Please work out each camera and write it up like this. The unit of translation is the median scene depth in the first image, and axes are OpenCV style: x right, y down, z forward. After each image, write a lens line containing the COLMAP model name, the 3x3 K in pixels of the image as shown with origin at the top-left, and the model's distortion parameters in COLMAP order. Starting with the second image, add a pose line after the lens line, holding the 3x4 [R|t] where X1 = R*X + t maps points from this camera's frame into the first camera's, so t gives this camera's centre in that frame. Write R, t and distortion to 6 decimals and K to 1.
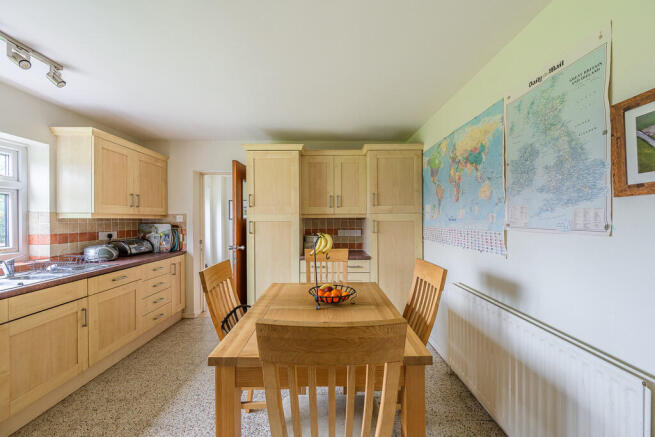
lens RADIAL K [[256.2, 0, 327.4], [0, 256.2, 218.6], [0, 0, 1]] dist [-0.000793, -0.000007]
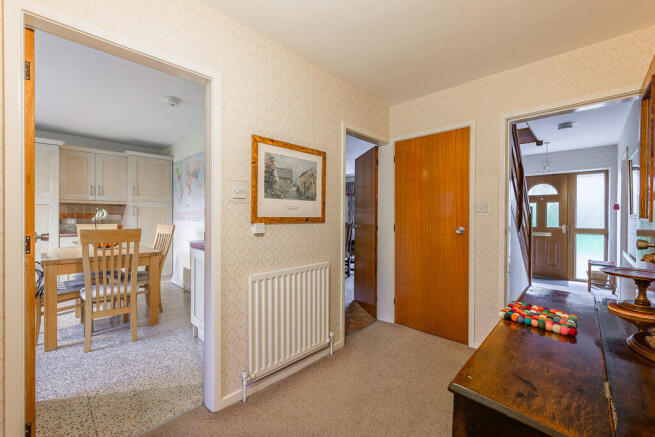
lens RADIAL K [[268.7, 0, 327.0], [0, 268.7, 212.7], [0, 0, 1]] dist [-0.000082, -0.000016]
pose [[0.699408, 0.010701, 0.714642, -0.128952], [-0.011092, 0.999930, -0.004117, 0.037367], [-0.714636, -0.005048, 0.699478, -0.776984]]
